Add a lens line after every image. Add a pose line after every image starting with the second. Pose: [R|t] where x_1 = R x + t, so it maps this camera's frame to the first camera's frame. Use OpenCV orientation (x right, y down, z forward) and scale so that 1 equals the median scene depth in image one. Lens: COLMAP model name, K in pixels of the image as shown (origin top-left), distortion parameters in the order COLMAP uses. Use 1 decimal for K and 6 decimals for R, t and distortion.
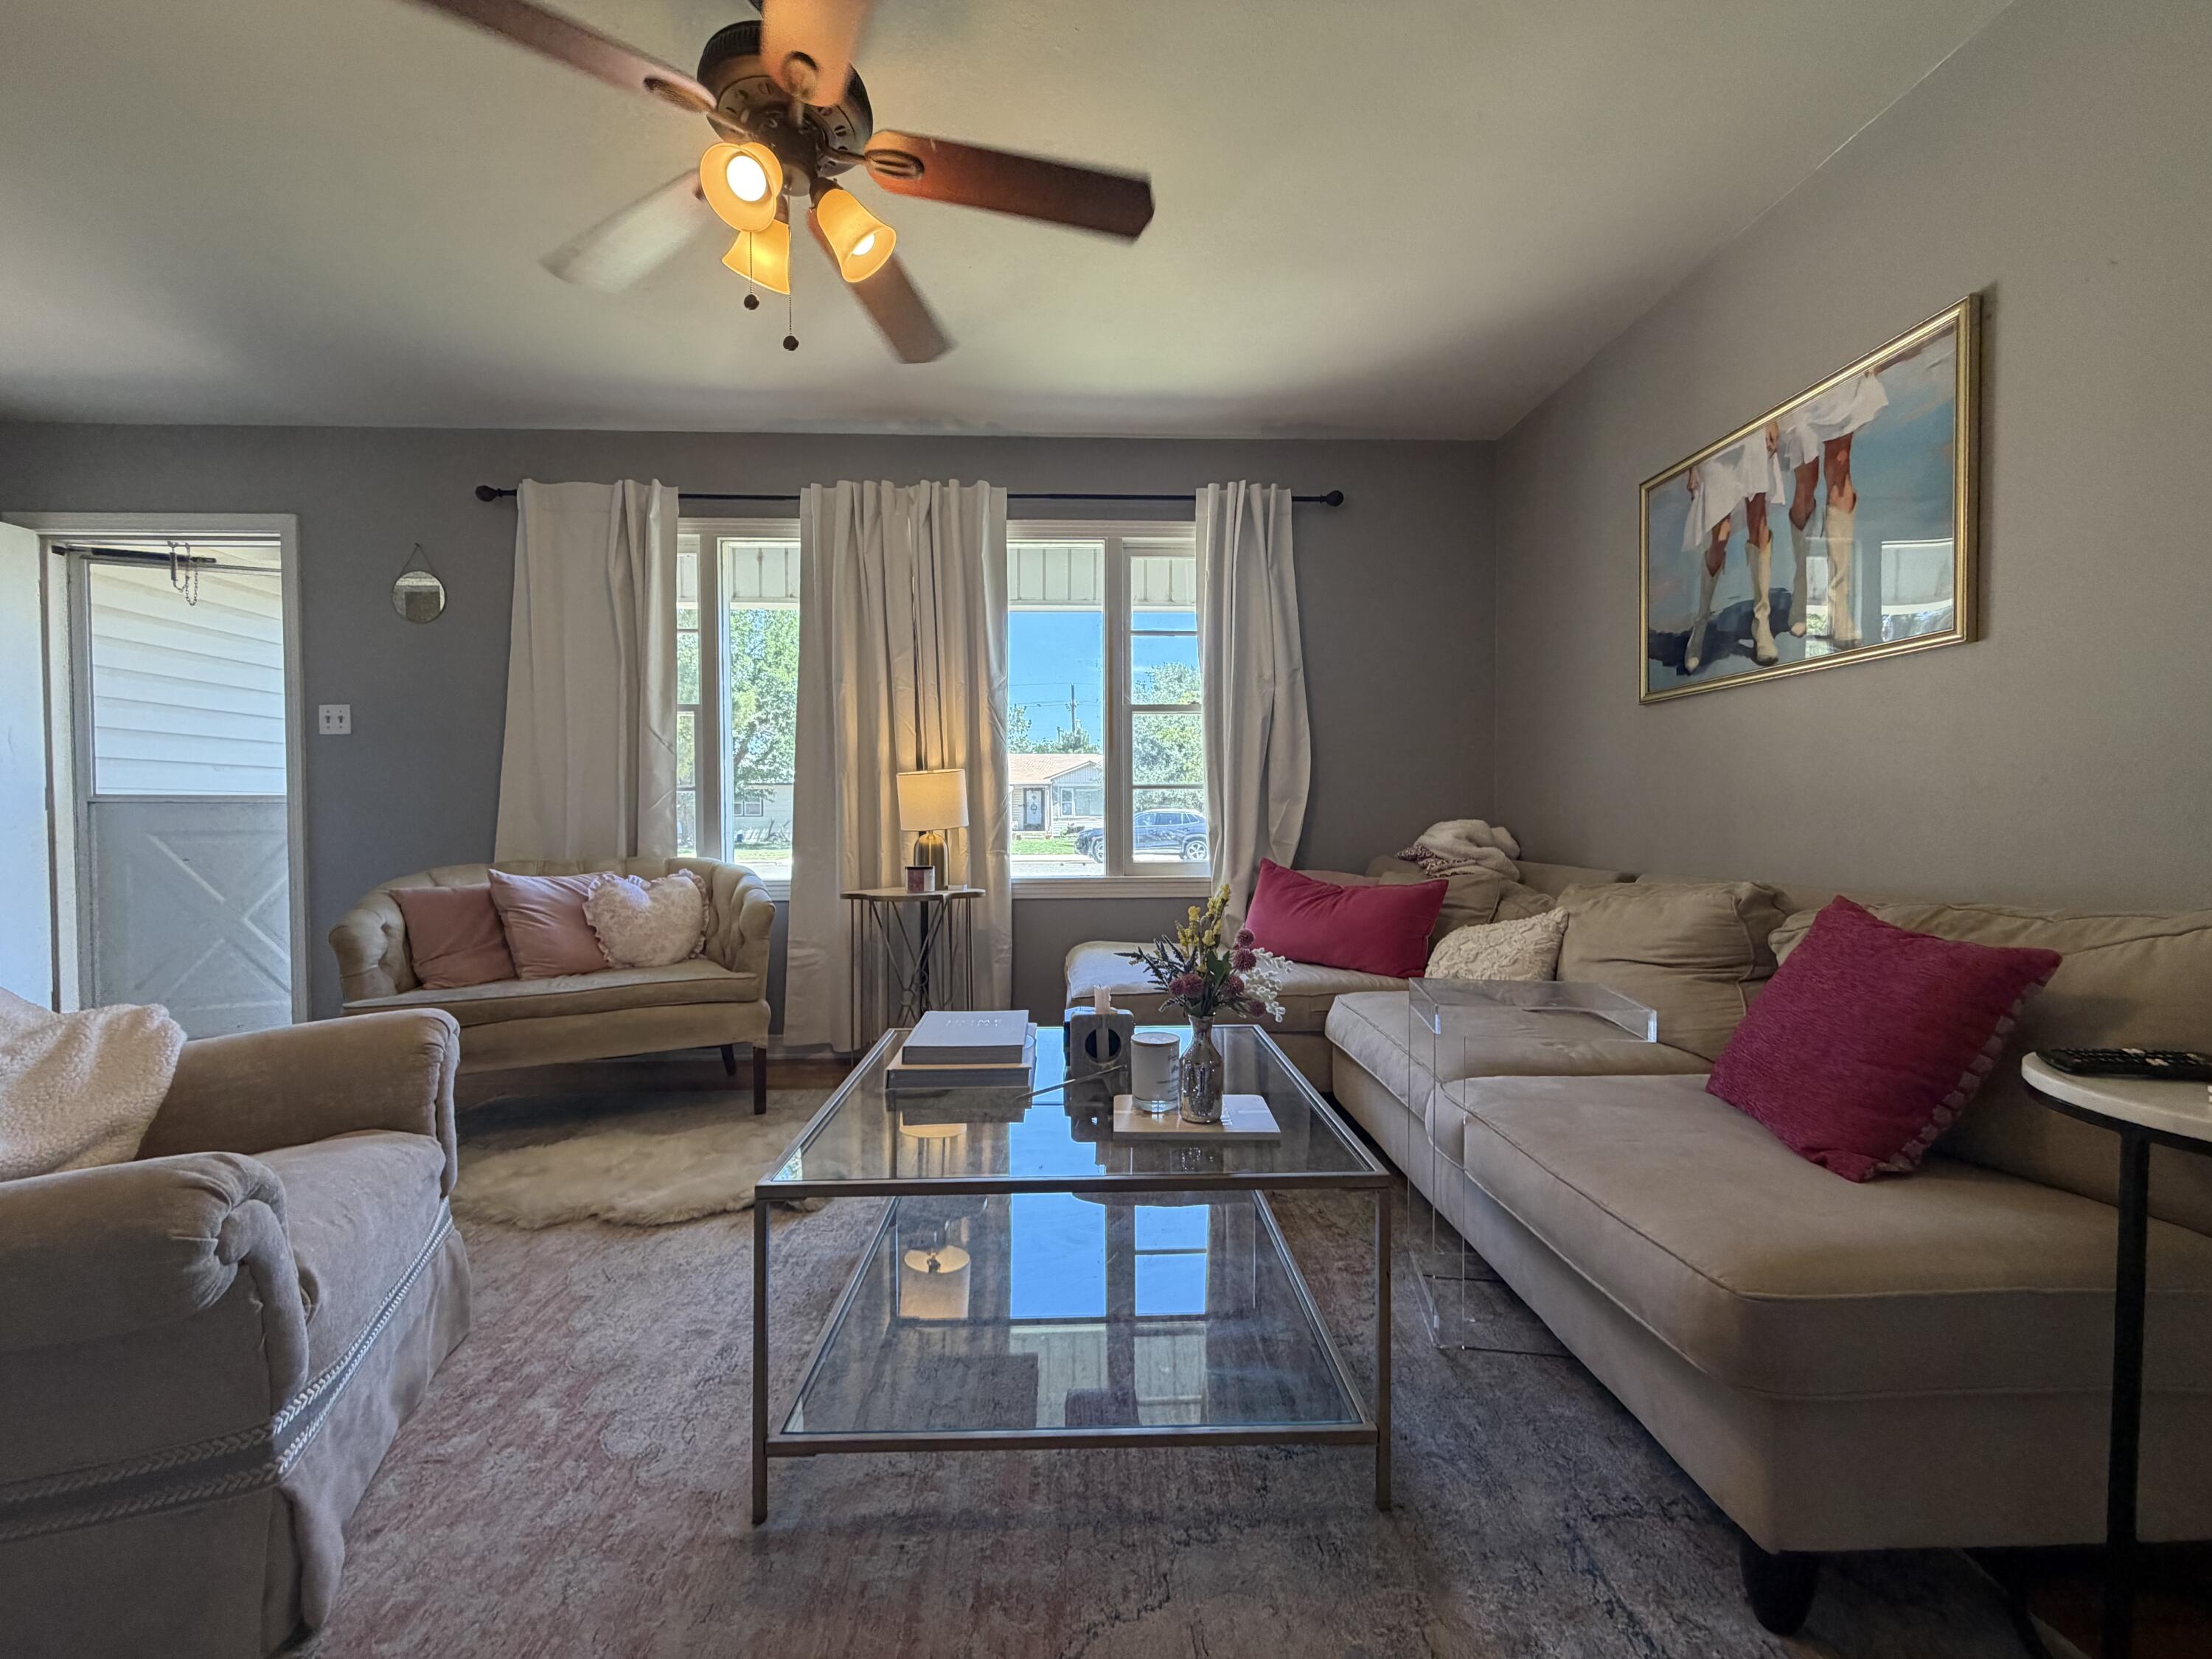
lens RADIAL K [[877.5, 0, 1107.4], [0, 877.5, 825.7], [0, 0, 1]] dist [-0.000929, -0.000393]
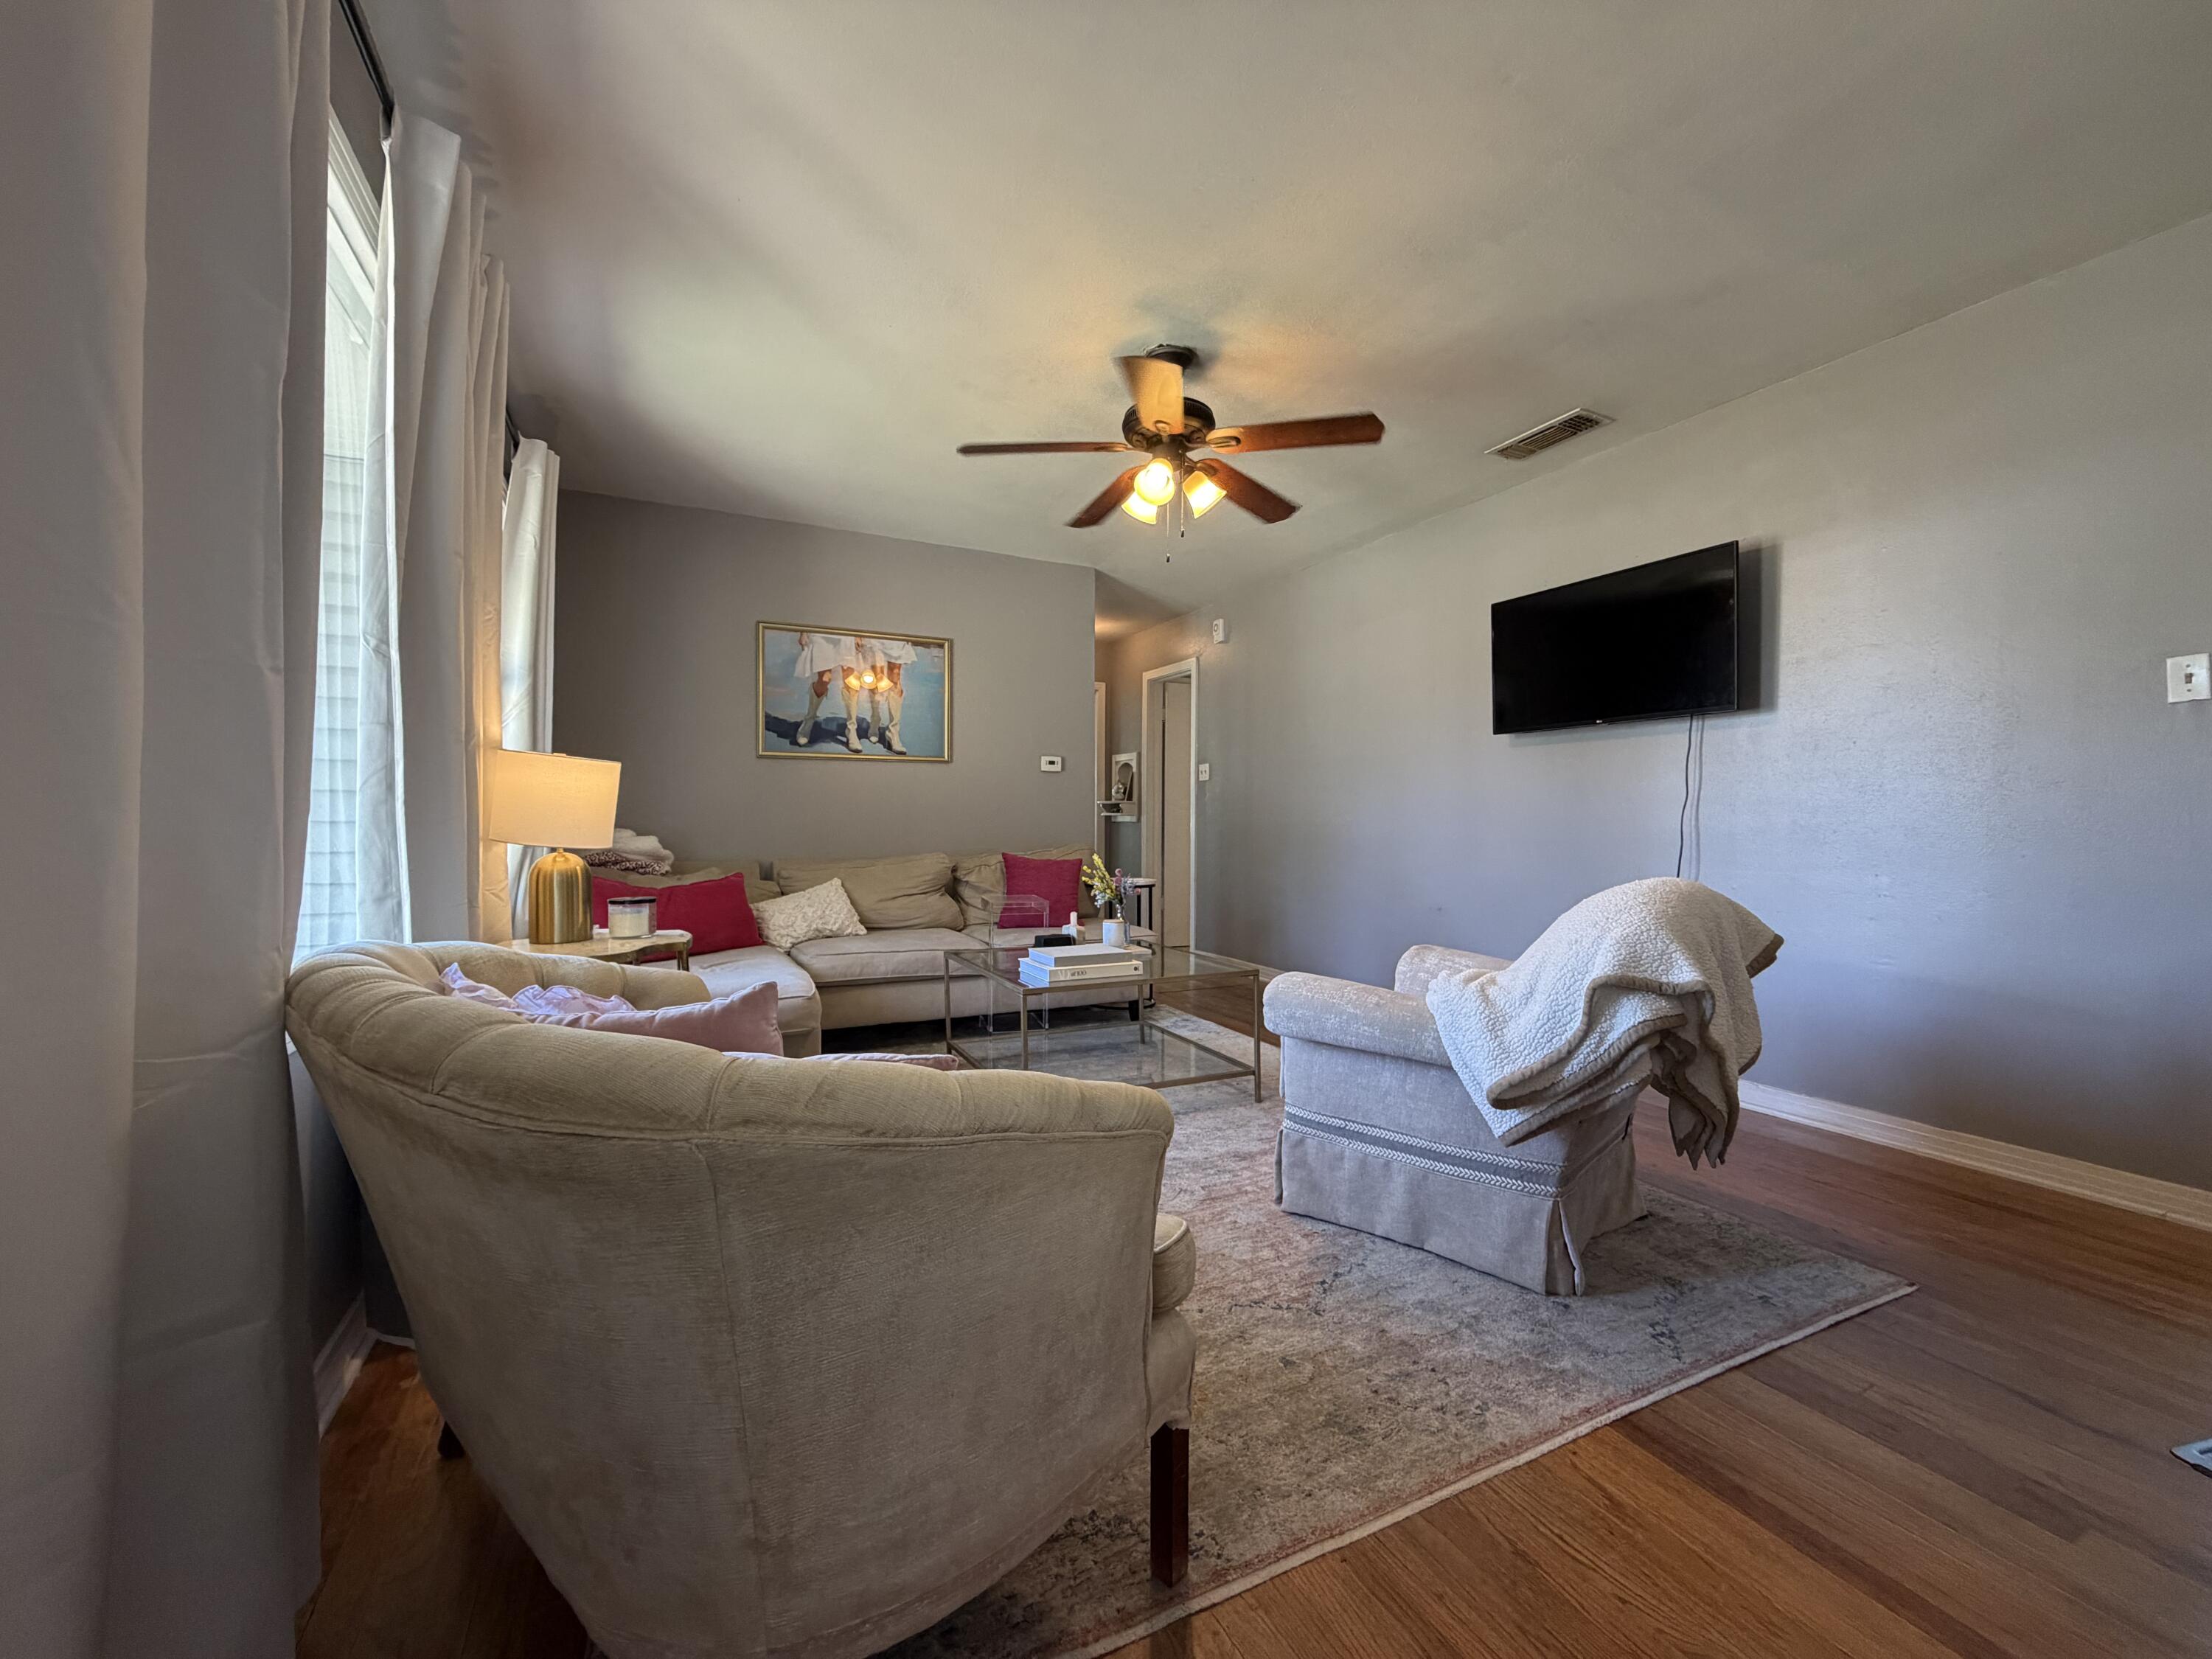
lens RADIAL K [[877.5, 0, 1092.7], [0, 877.5, 828.2], [0, 0, 1]] dist [-0.000929, -0.000393]
pose [[-0.402349, -0.000859, 0.915486, -1.255068], [0.011193, 0.999920, 0.005857, -0.009632], [-0.915418, 0.012604, -0.402307, 1.215846]]
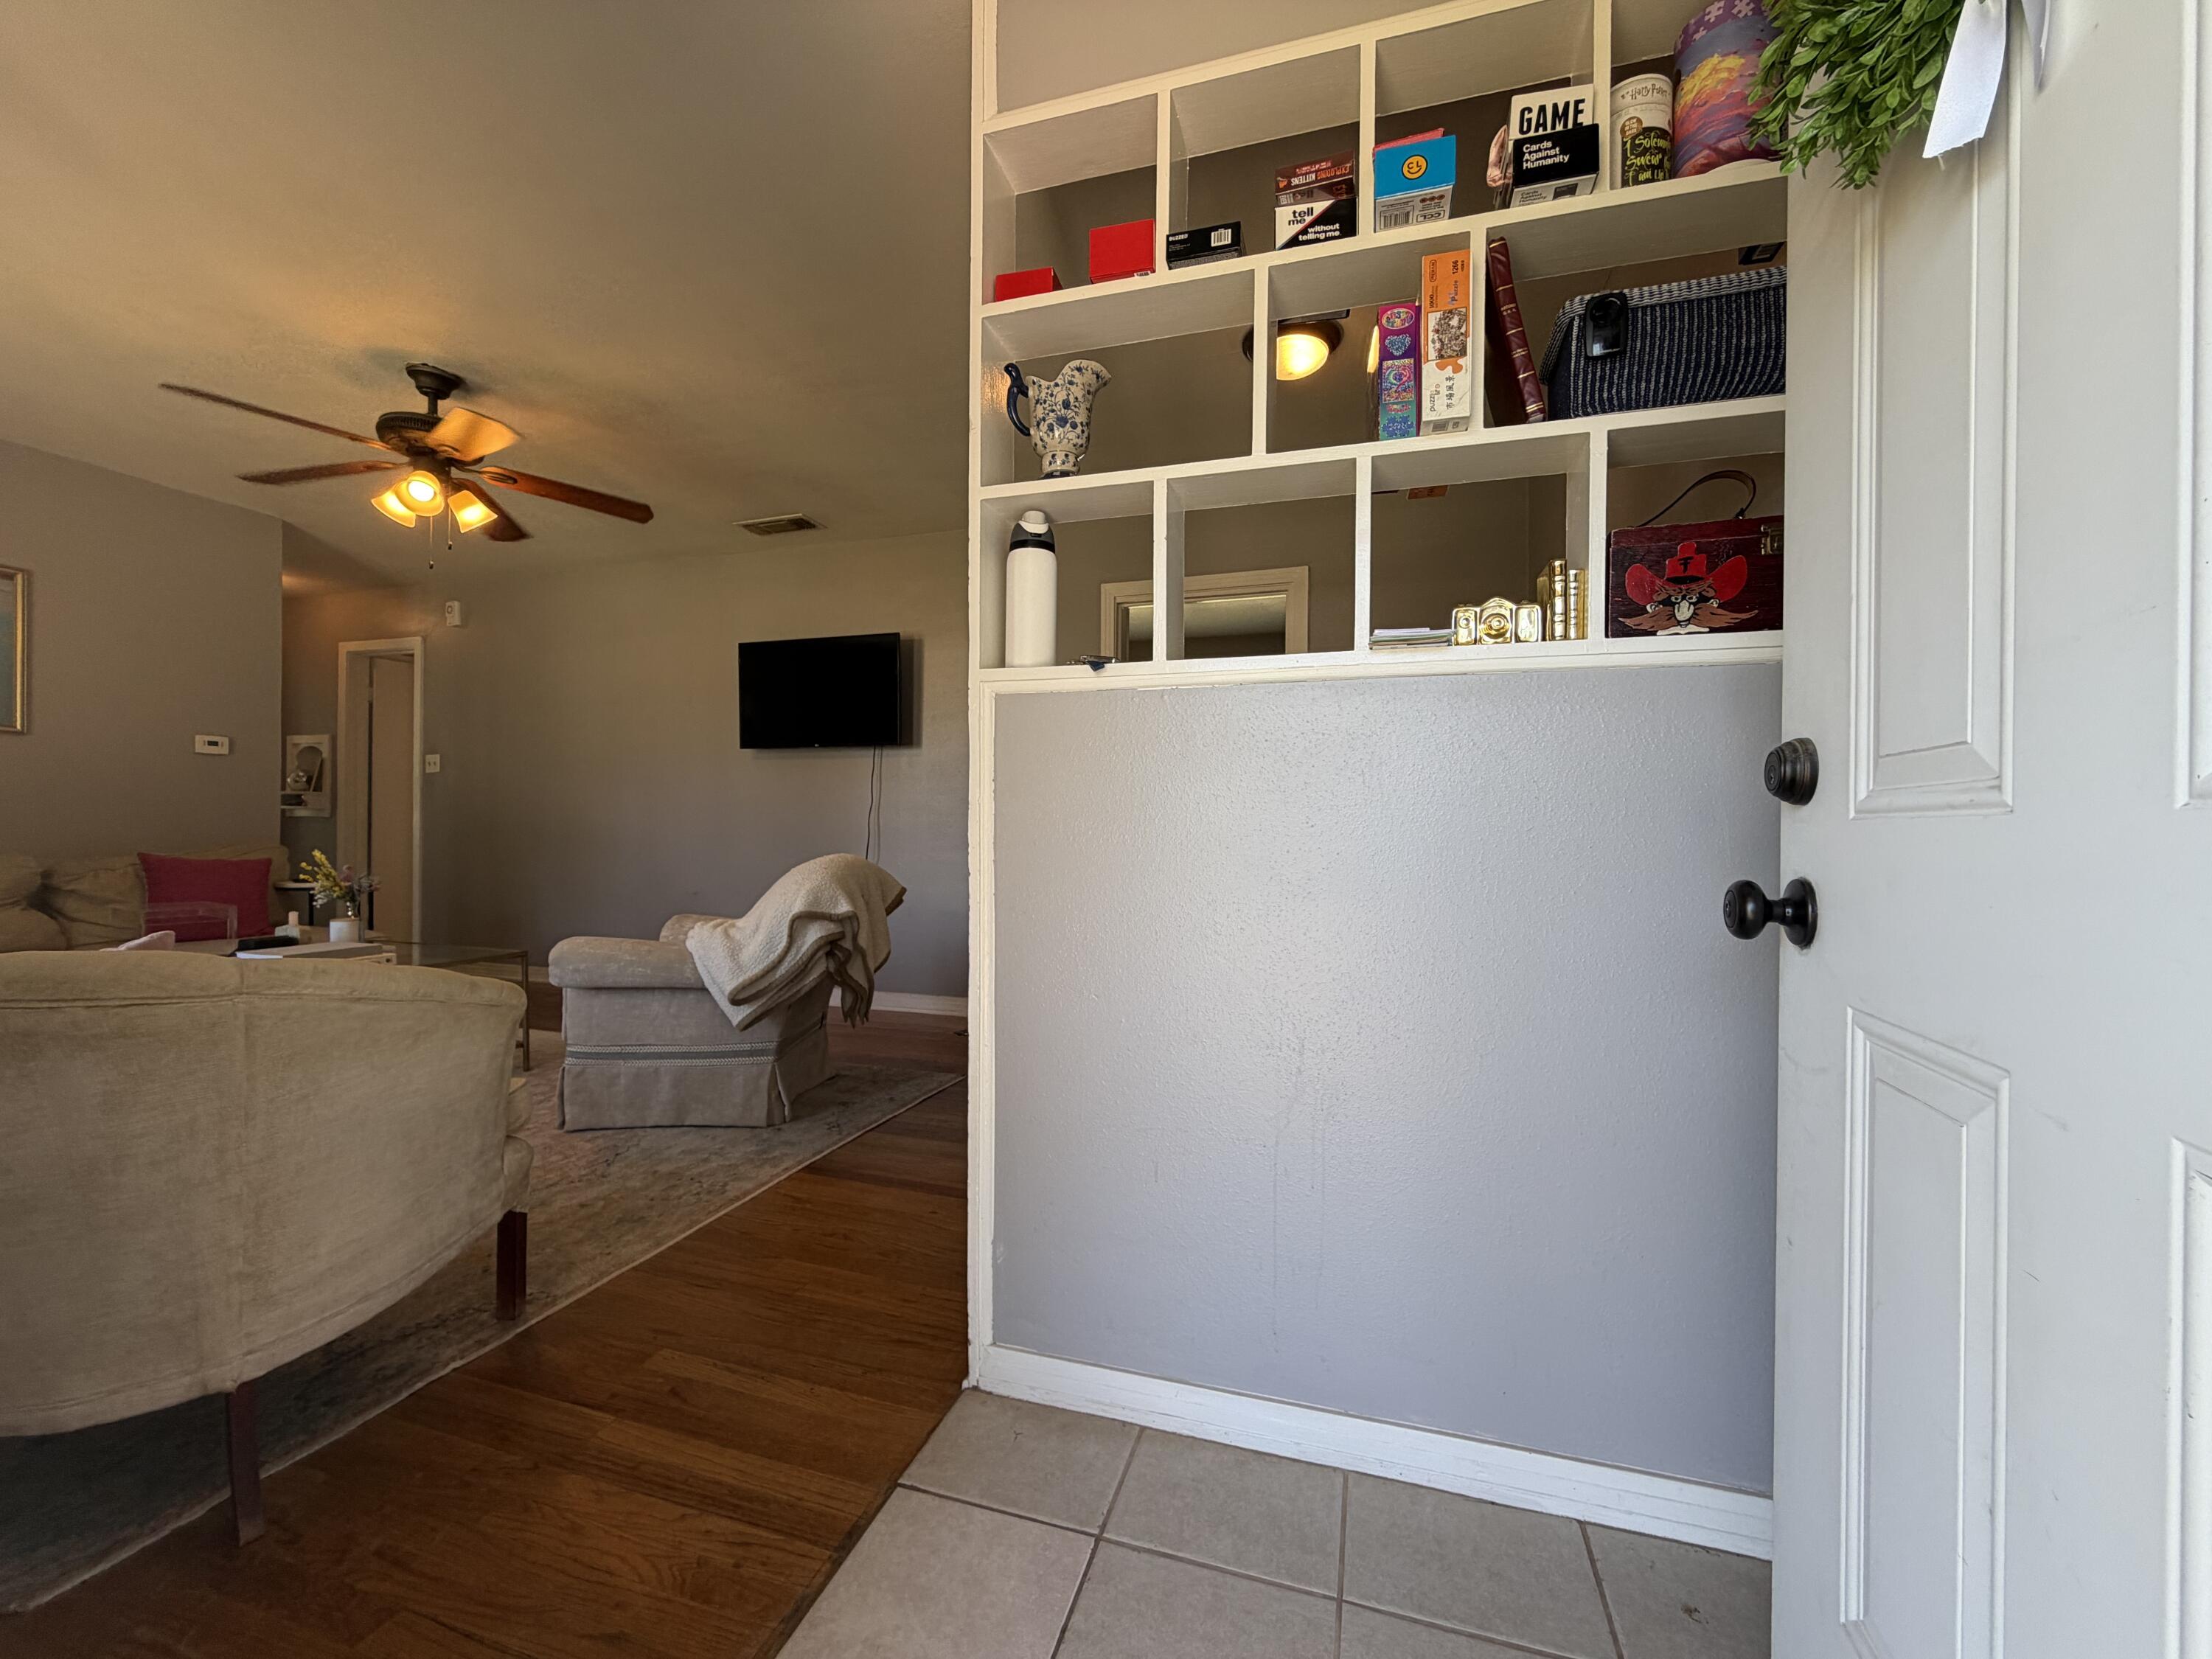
lens RADIAL K [[877.5, 0, 1100.8], [0, 877.5, 831.8], [0, 0, 1]] dist [-0.000929, -0.000393]
pose [[-0.940368, -0.003535, 0.340140, -1.662547], [0.001840, 0.999878, 0.015480, -0.001926], [-0.340154, 0.015183, -0.940247, 1.629781]]
